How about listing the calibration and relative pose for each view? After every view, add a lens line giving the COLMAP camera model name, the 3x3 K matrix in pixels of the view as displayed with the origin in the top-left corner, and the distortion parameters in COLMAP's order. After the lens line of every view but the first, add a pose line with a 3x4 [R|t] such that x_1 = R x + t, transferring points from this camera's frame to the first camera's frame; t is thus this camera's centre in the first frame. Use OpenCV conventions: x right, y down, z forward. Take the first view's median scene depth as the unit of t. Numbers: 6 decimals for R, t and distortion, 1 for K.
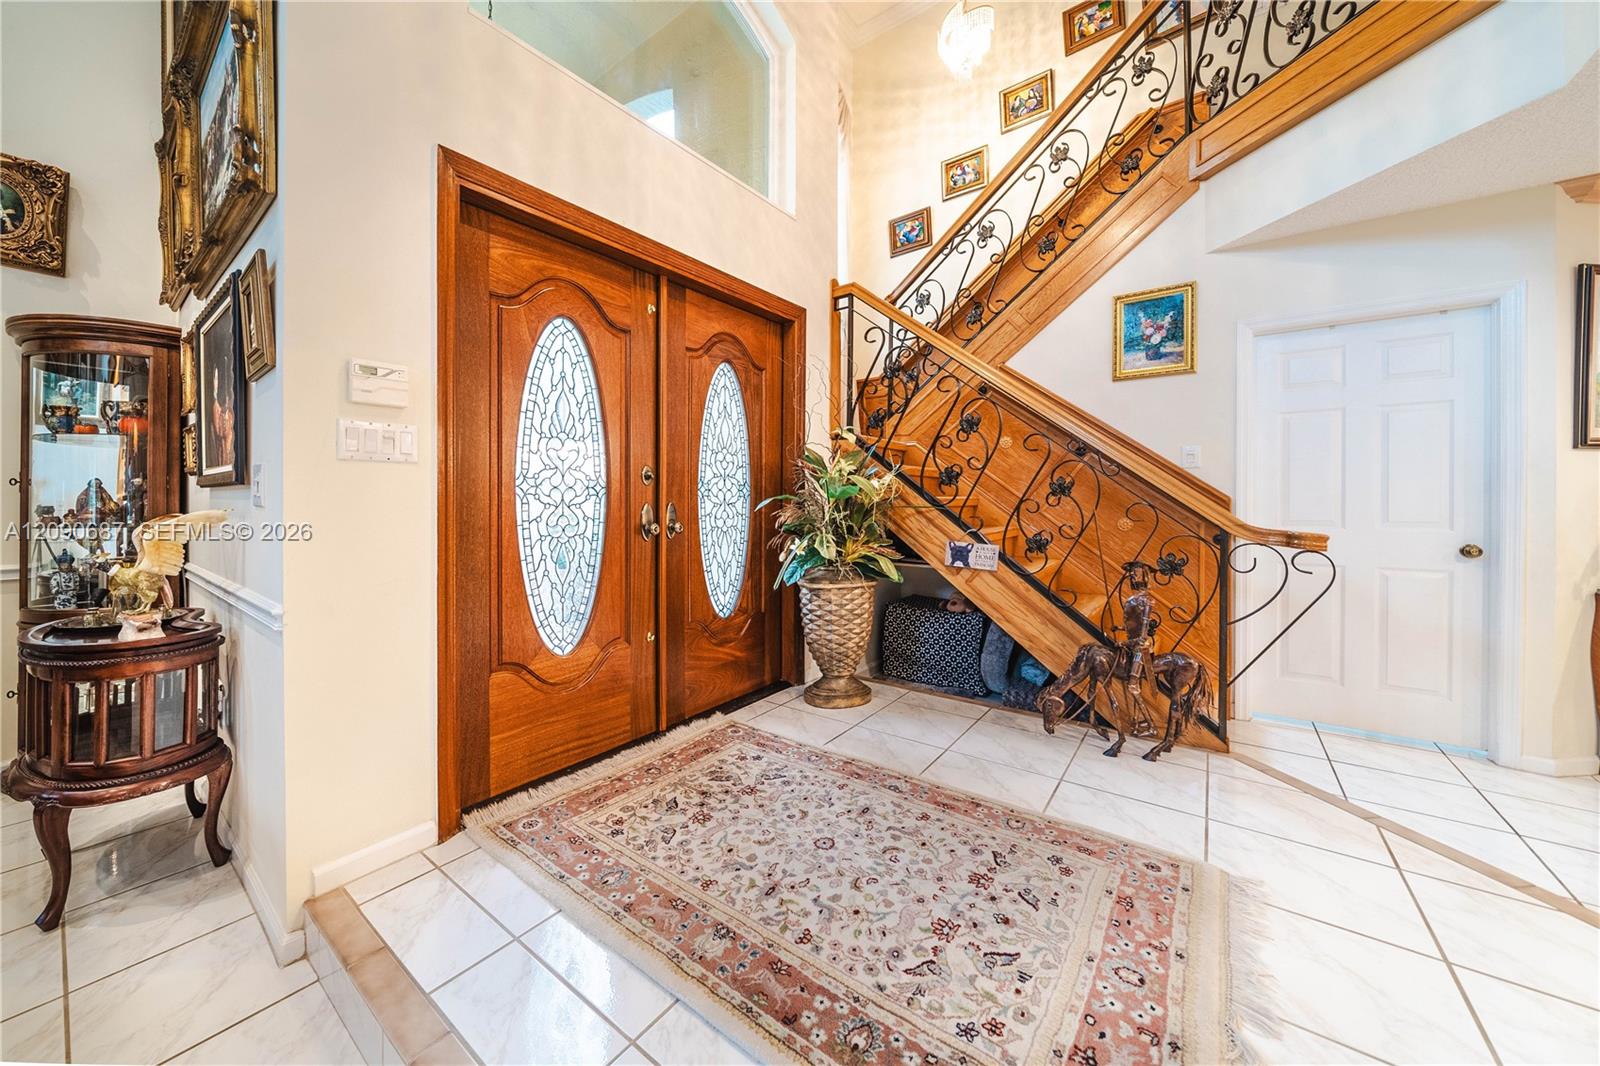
lens RADIAL K [[566.2, 0, 823.9], [0, 566.2, 504.3], [0, 0, 1]] dist [-0.006886, -0.000104]
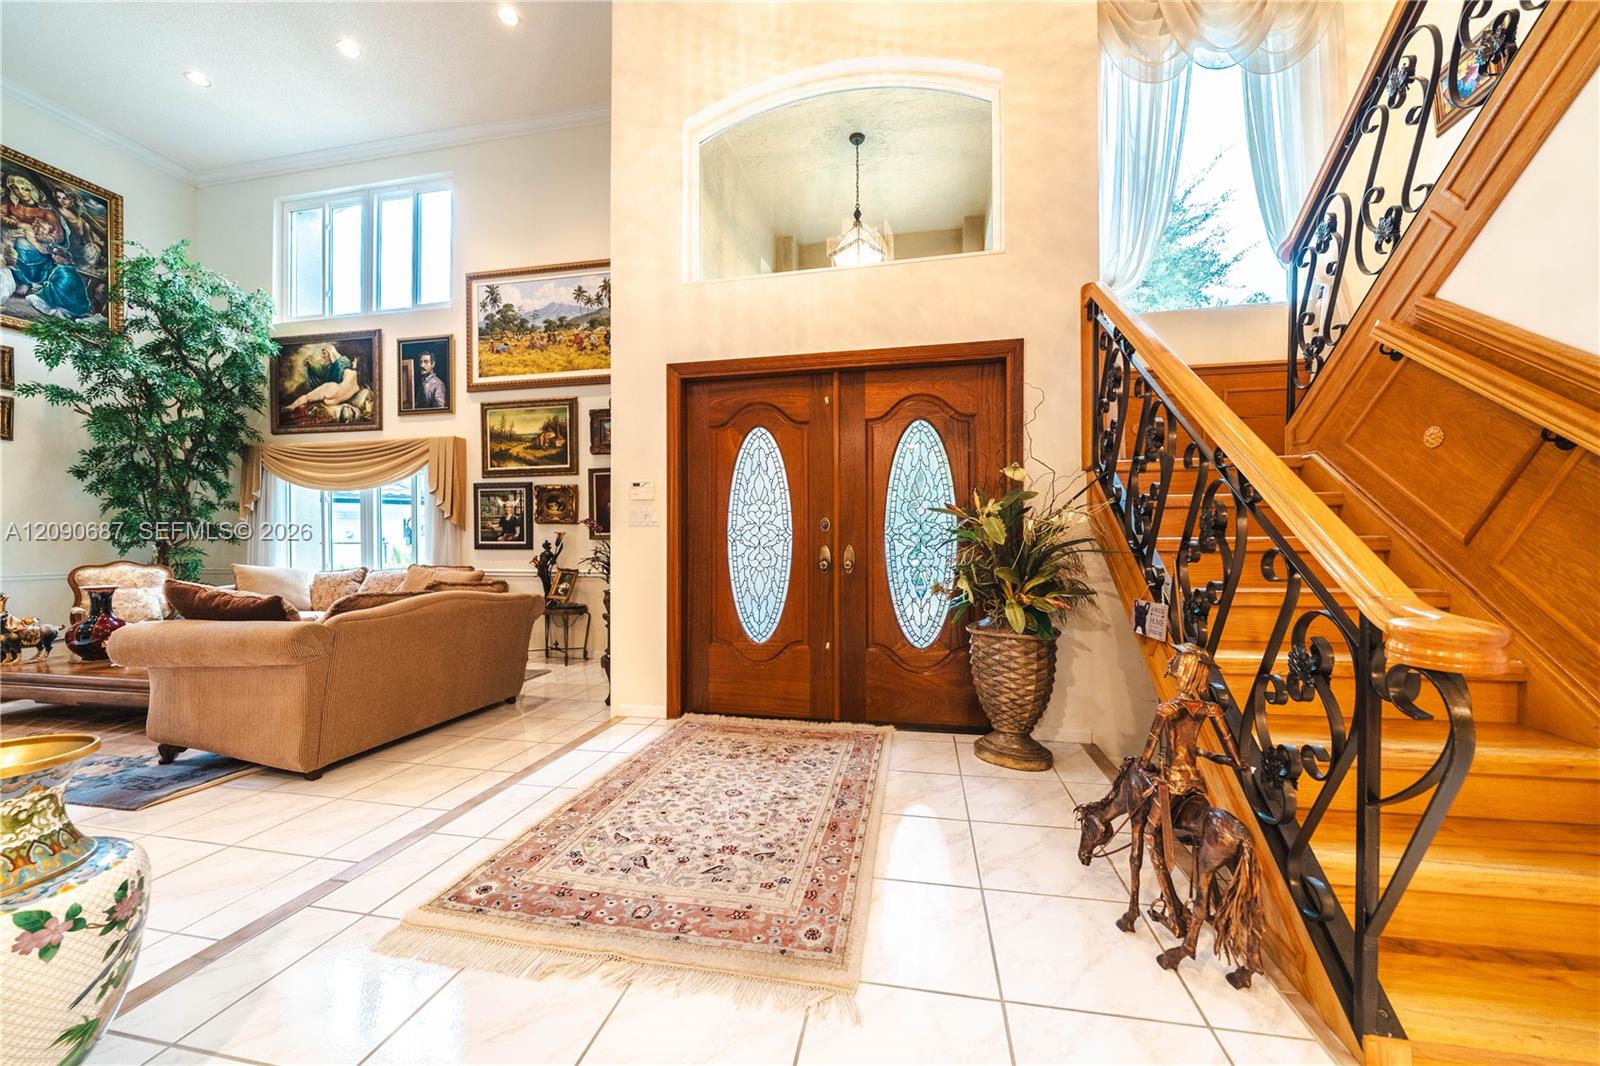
lens RADIAL K [[529.4, 0, 754.6], [0, 529.4, 543.1], [0, 0, 1]] dist [-0.005488, -0.000073]
pose [[0.462705, -0.000689, -0.886512, 0.858573], [-0.002491, 0.999995, -0.002077, -0.006012], [0.886509, 0.003170, 0.462701, 0.325840]]
